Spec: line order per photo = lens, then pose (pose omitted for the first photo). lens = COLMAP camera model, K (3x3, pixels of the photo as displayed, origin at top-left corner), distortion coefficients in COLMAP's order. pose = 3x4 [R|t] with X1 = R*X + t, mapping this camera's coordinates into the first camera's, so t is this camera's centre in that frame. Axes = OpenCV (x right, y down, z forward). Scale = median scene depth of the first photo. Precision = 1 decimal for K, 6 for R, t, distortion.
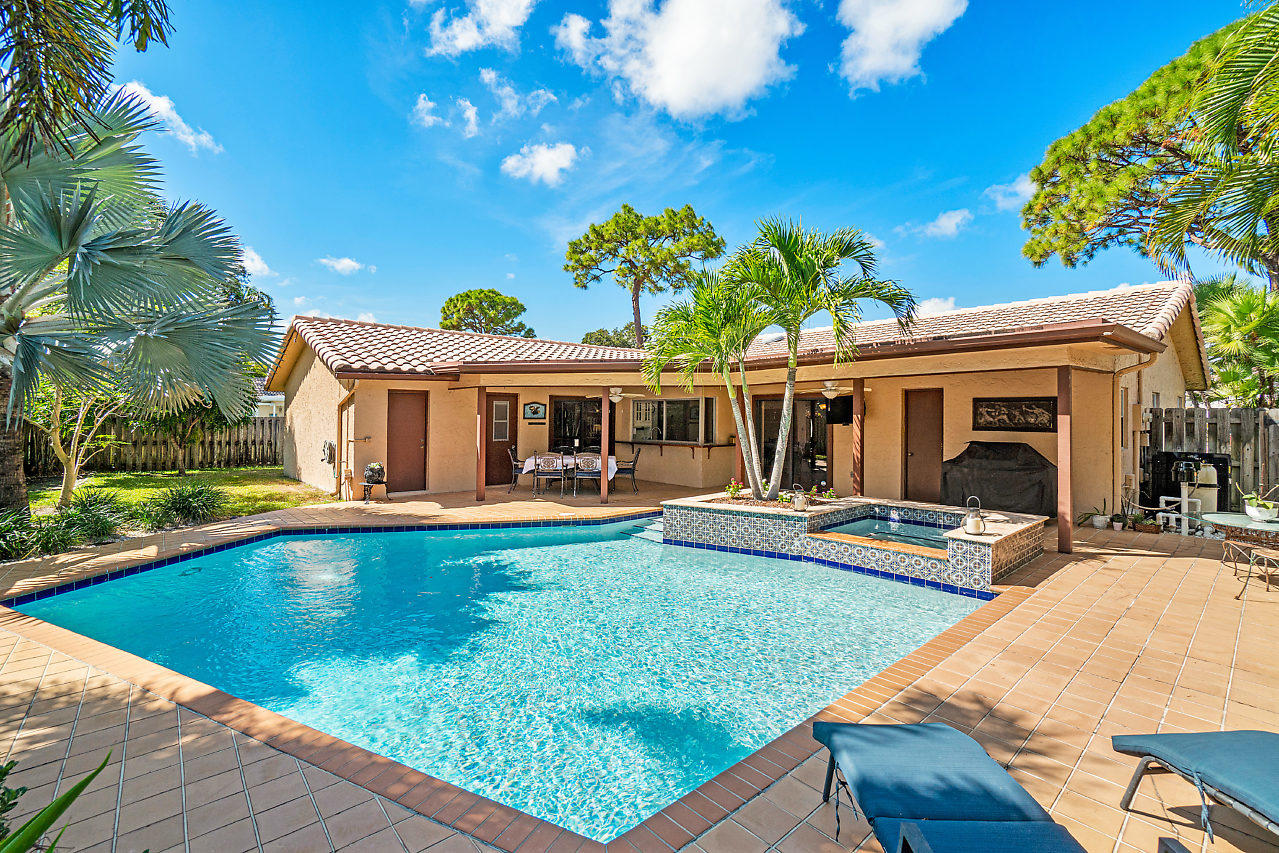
lens RADIAL K [[566.4, 0, 637.3], [0, 566.4, 416.8], [0, 0, 1]] dist [-0.005168, -0.000041]
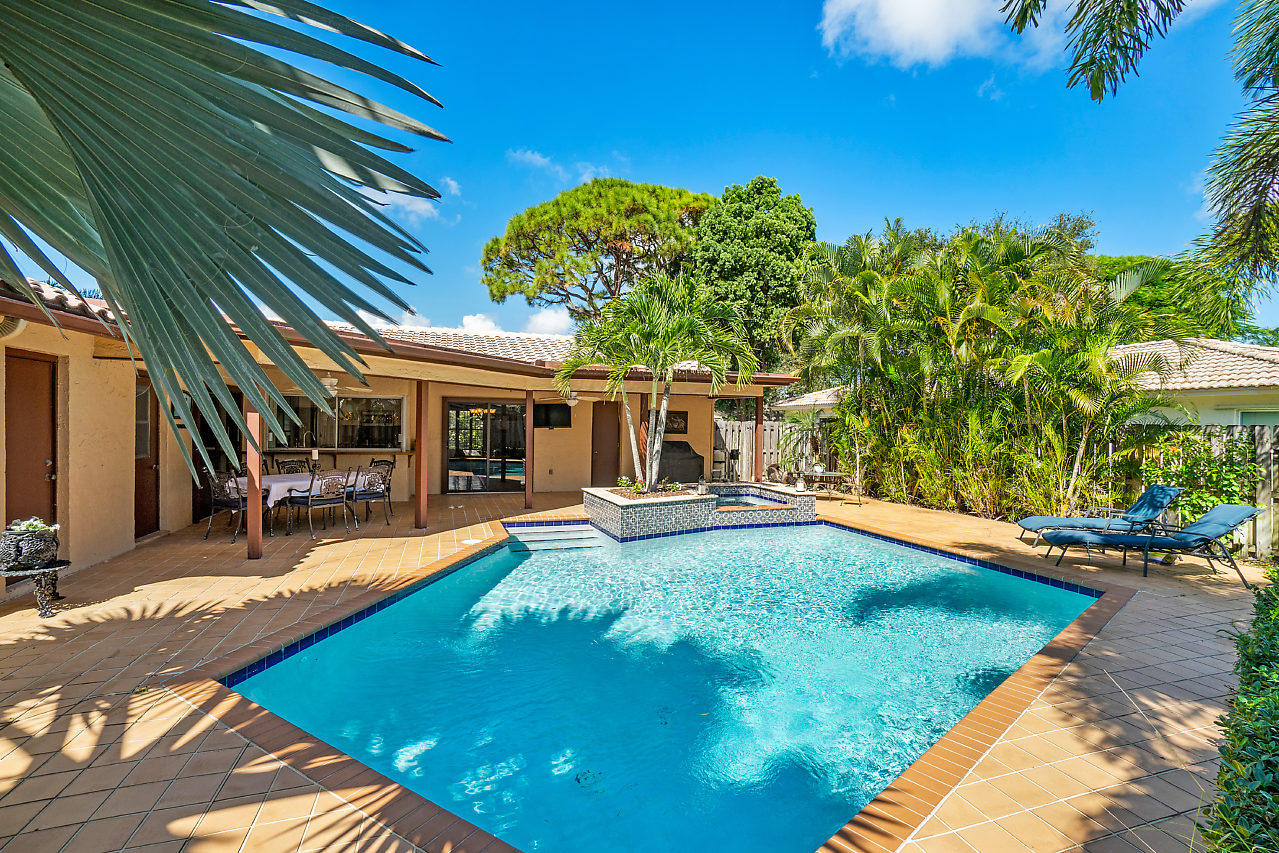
lens RADIAL K [[584.5, 0, 639.5], [0, 584.5, 426.5], [0, 0, 1]] dist [-0.002397, -0.000137]
pose [[0.375381, 0.002998, 0.926866, -1.041615], [-0.015749, 0.999871, 0.003144, 0.003672], [-0.926737, -0.015777, 0.375379, 0.619160]]
